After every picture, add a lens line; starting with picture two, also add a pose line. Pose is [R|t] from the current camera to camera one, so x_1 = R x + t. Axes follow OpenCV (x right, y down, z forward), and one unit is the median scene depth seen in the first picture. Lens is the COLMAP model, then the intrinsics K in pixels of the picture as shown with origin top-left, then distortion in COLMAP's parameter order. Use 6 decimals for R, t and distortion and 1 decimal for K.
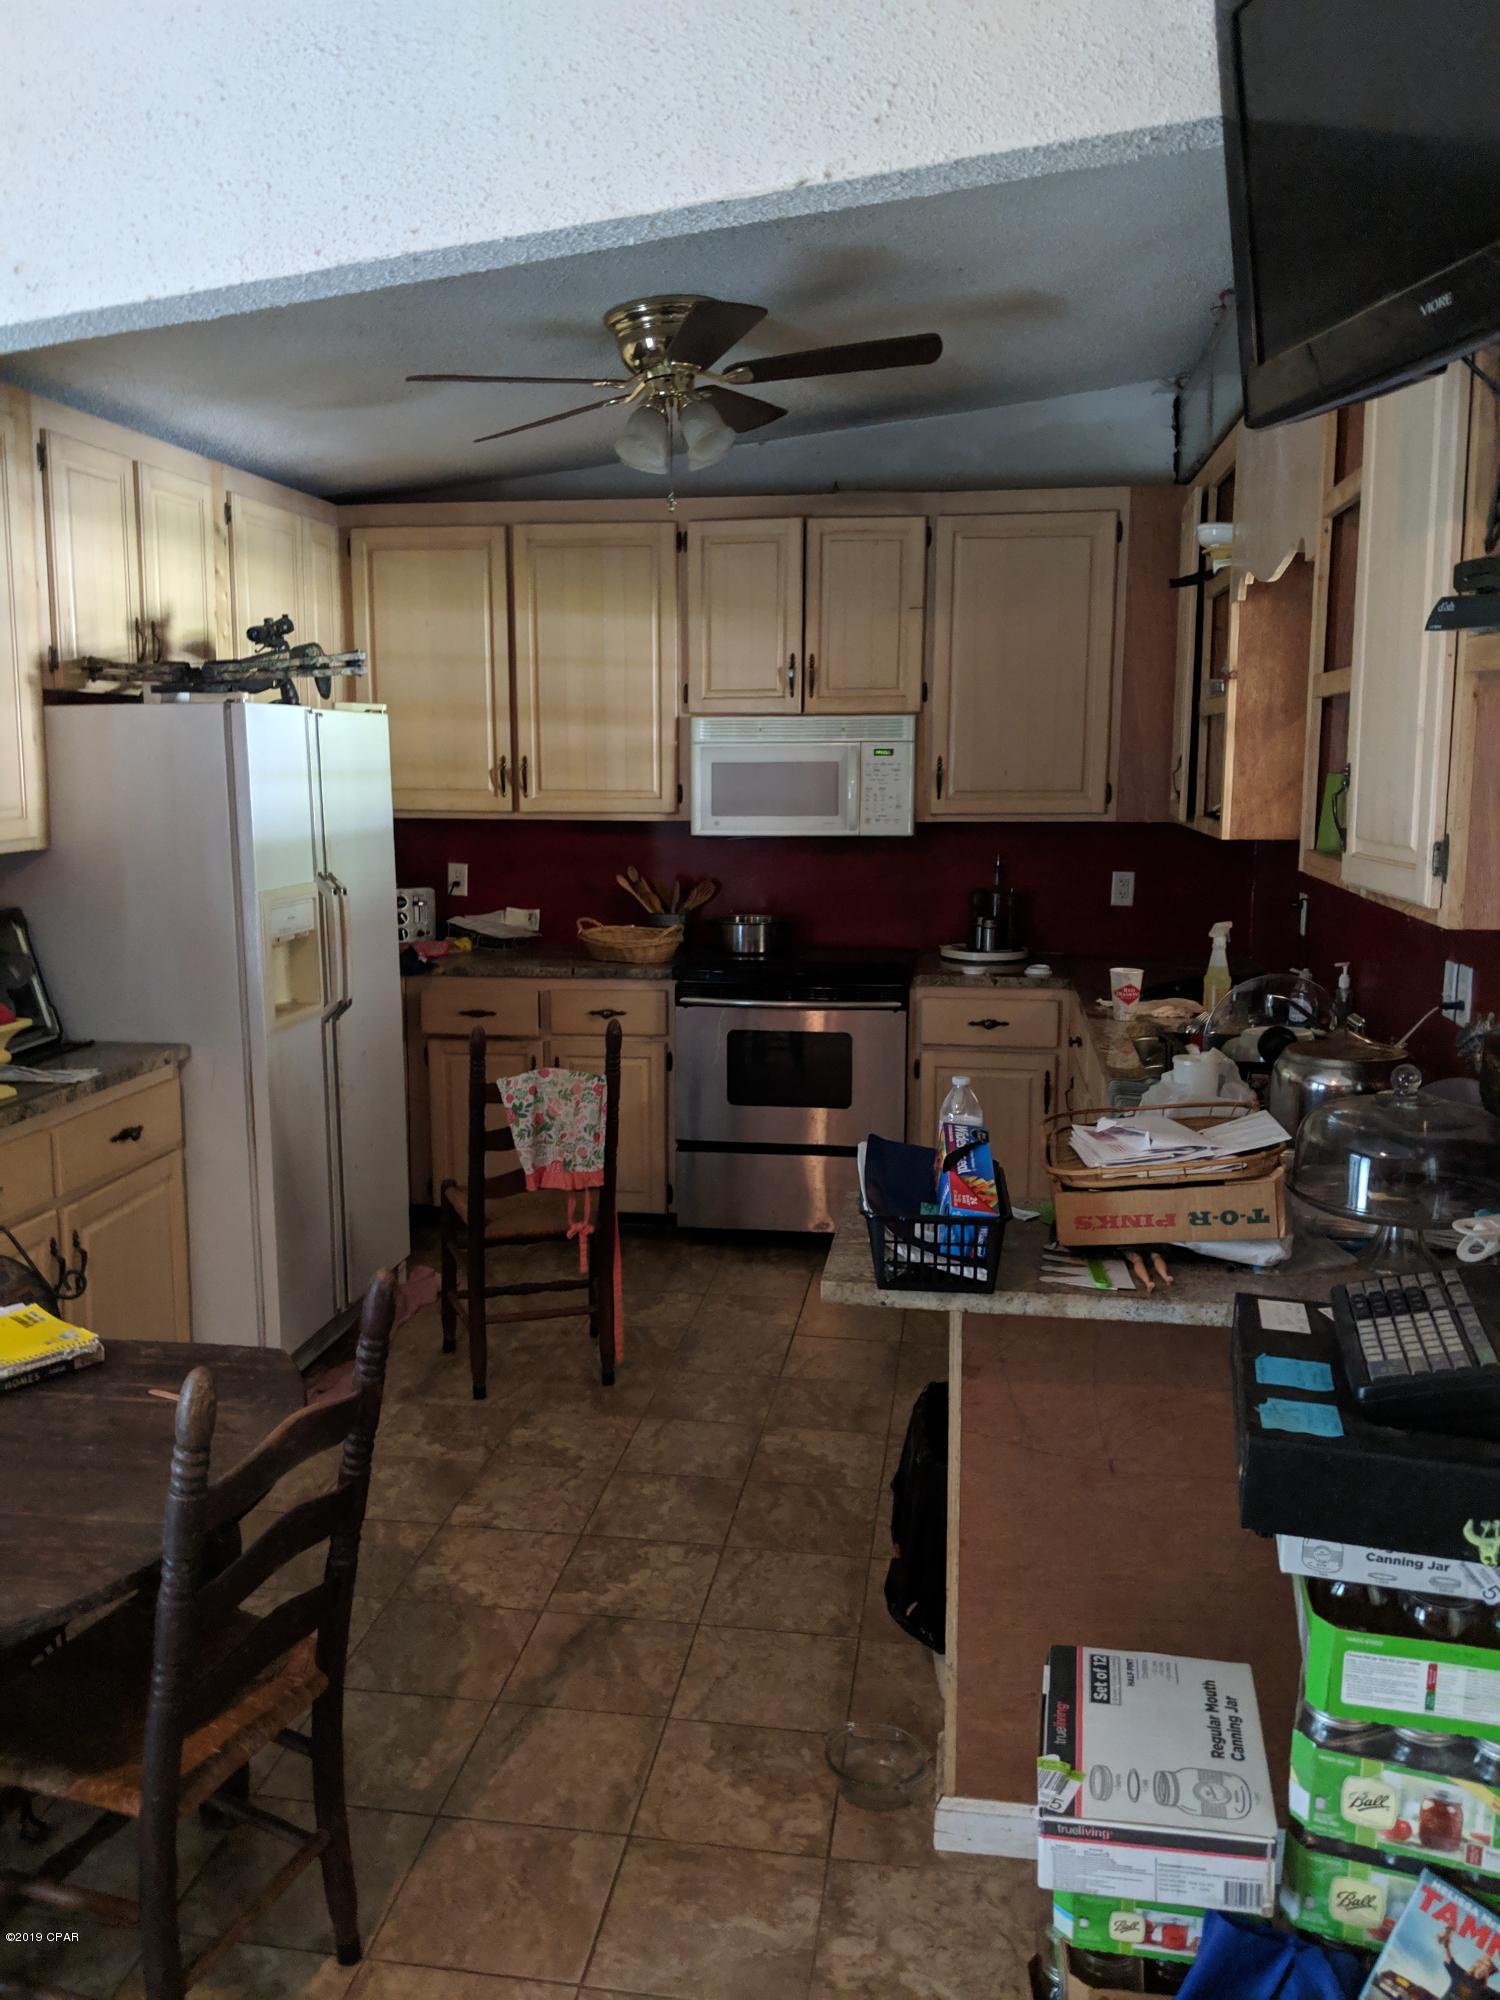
lens RADIAL K [[1594.5, 0, 744.3], [0, 1594.5, 1016.3], [0, 0, 1]] dist [0.079935, -0.141813]
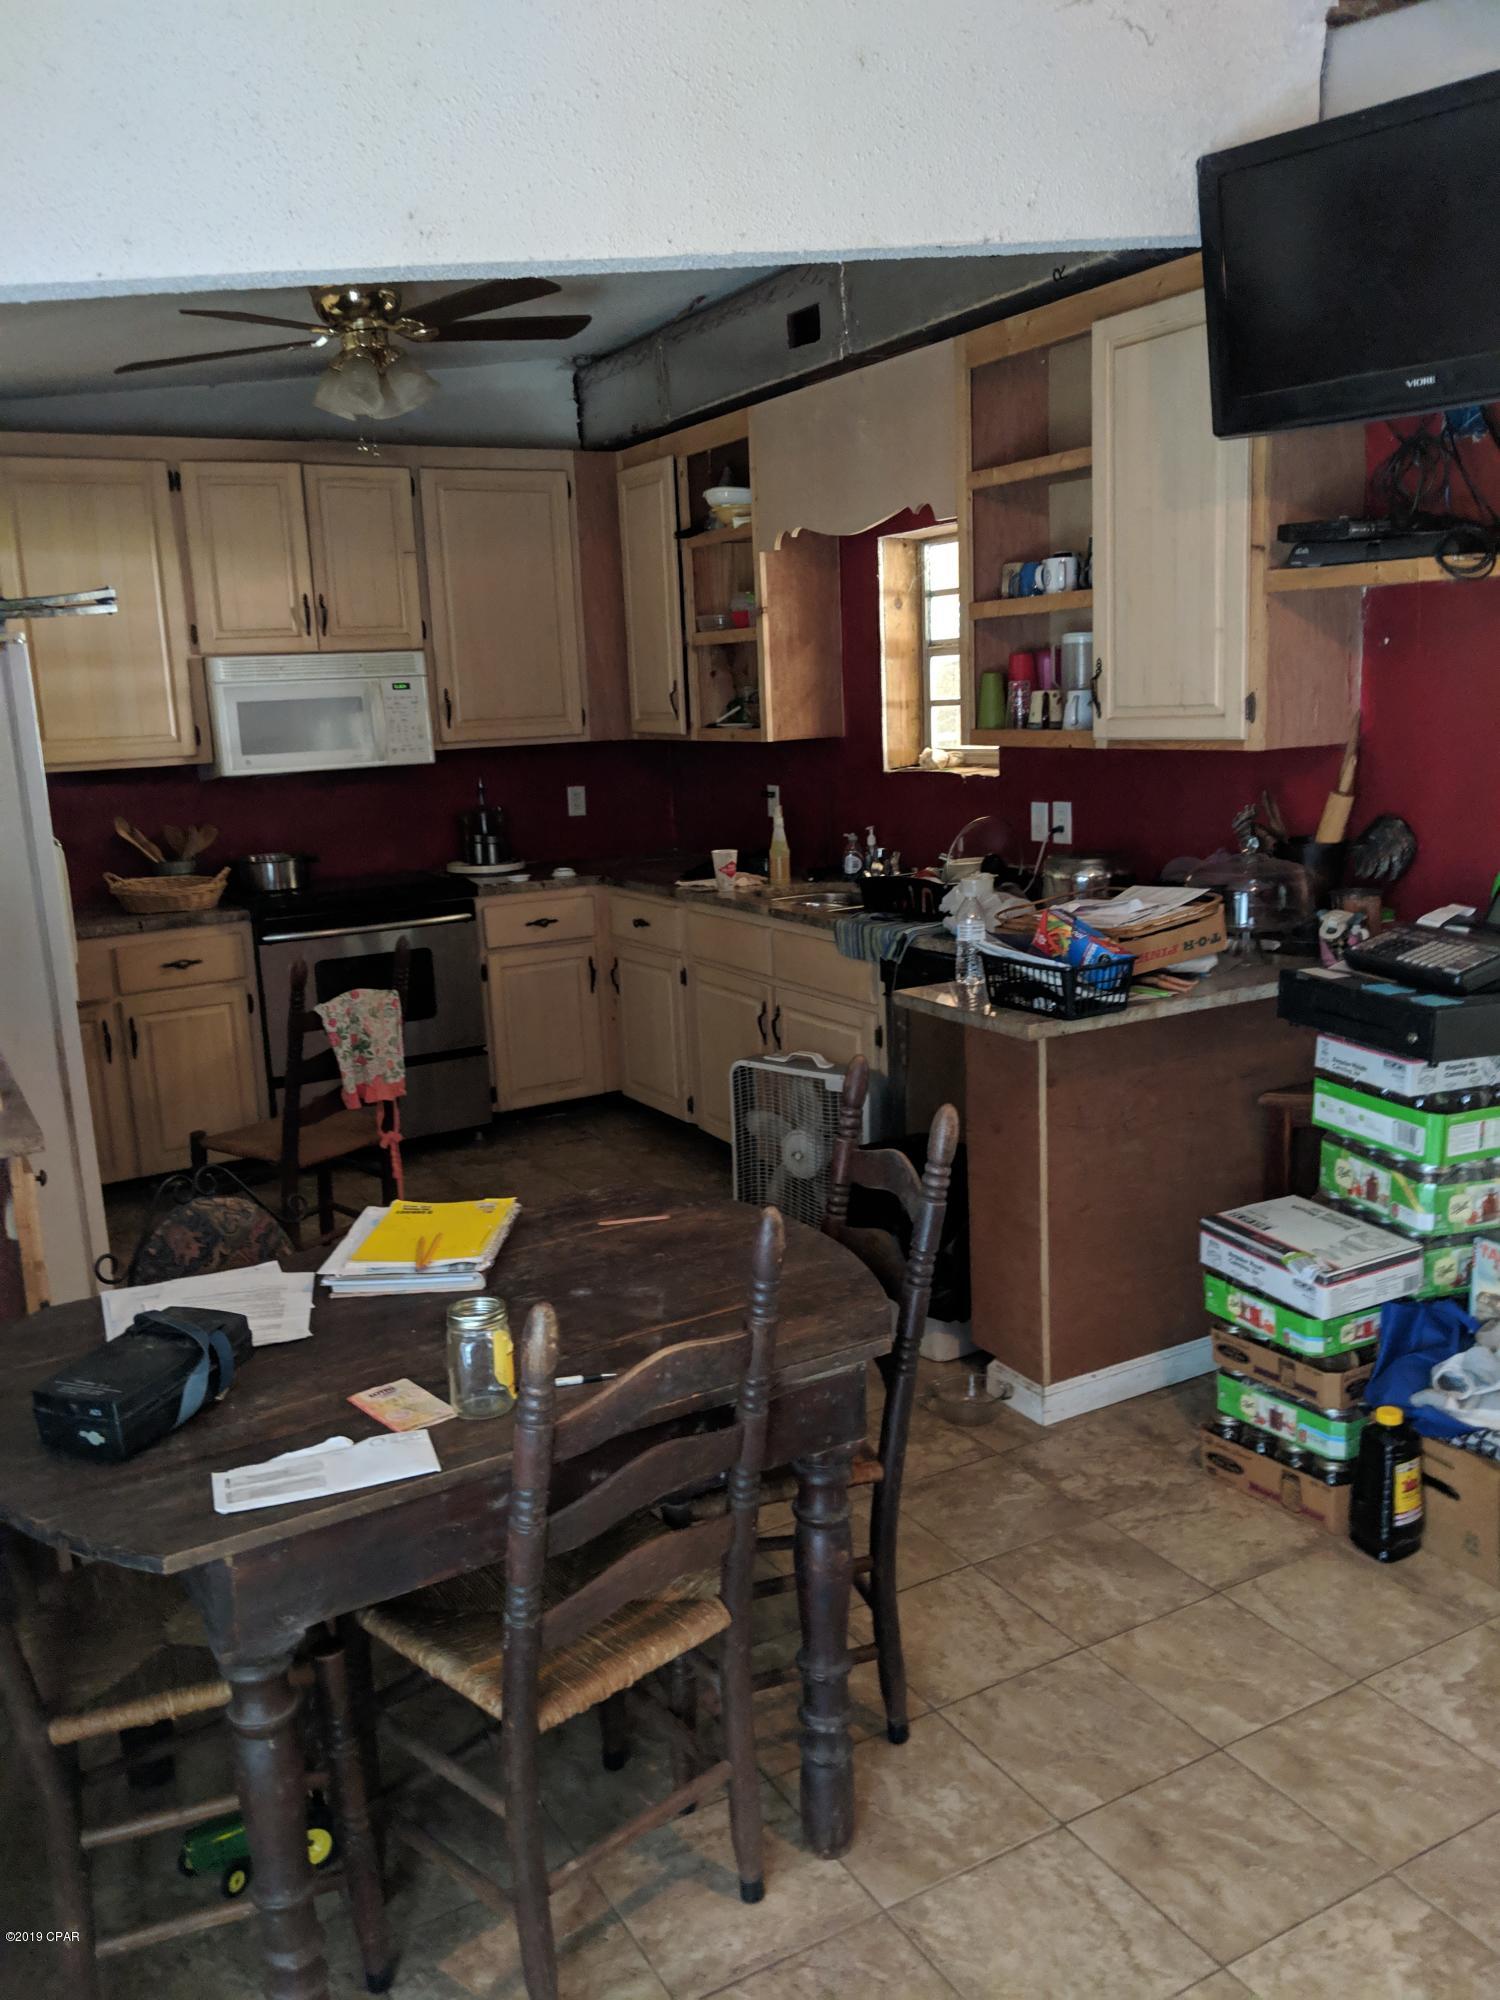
lens RADIAL K [[1594.5, 0, 734.7], [0, 1594.5, 1020.0], [0, 0, 1]] dist [0.079935, -0.141813]
pose [[0.784314, -0.160648, 0.599203, -0.463487], [0.144087, 0.986648, 0.075923, 0.007093], [-0.603400, 0.026790, 0.796989, 0.011108]]
